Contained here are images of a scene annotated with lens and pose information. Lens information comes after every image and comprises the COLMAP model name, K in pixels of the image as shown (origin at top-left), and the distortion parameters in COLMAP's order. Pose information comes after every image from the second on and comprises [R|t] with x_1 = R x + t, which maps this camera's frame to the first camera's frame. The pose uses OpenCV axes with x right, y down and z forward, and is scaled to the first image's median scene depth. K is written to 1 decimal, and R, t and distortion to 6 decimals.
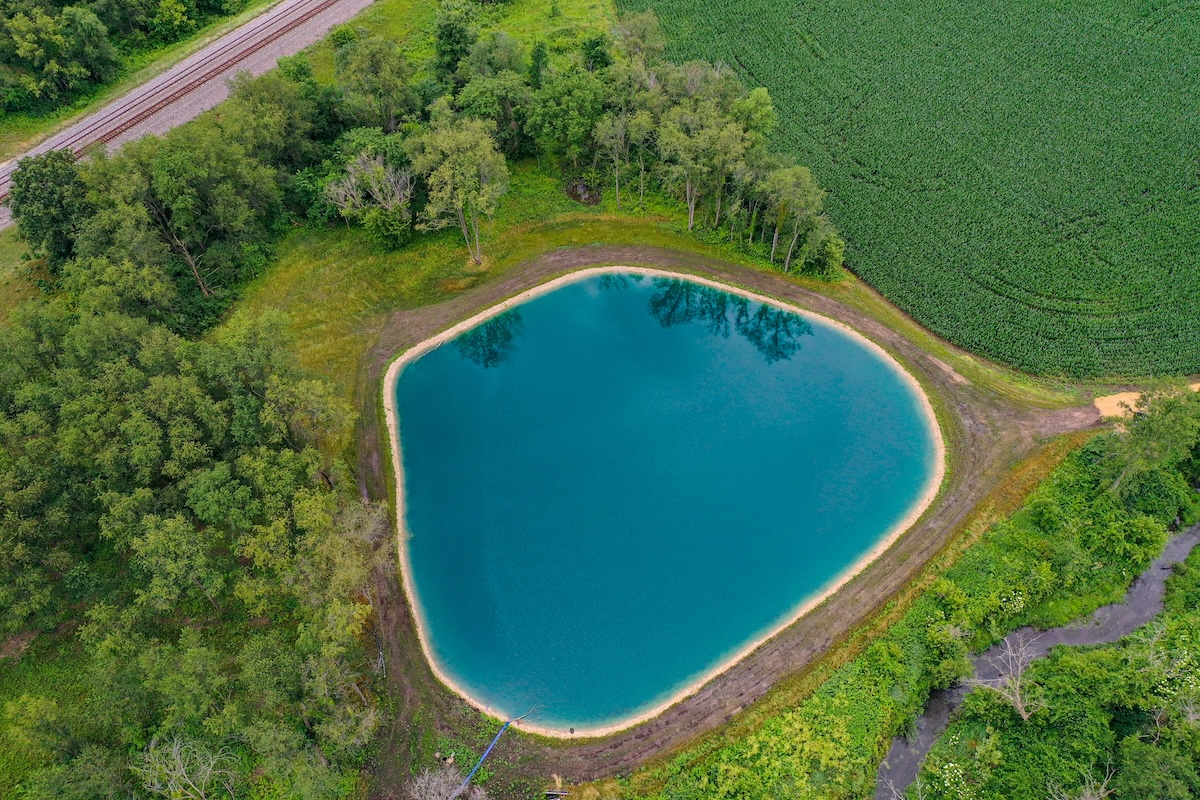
lens RADIAL K [[946.4, 0, 602.8], [0, 946.4, 403.1], [0, 0, 1]] dist [0.010925, -0.000414]
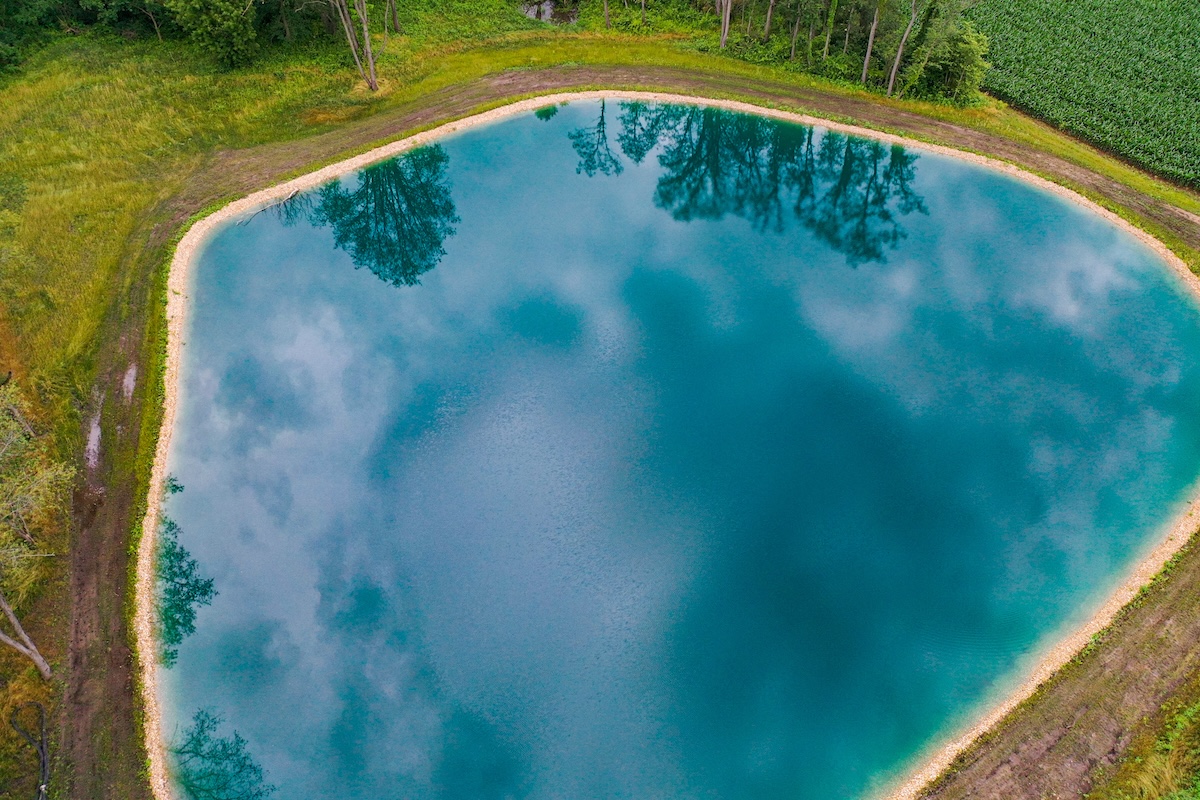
lens RADIAL K [[946.4, 0, 602.8], [0, 946.4, 403.1], [0, 0, 1]] dist [0.010925, -0.000414]
pose [[0.999801, -0.009919, 0.017305, 0.001012], [0.011150, 0.997304, -0.072529, 0.100851], [-0.016539, 0.072707, 0.997216, 0.441881]]
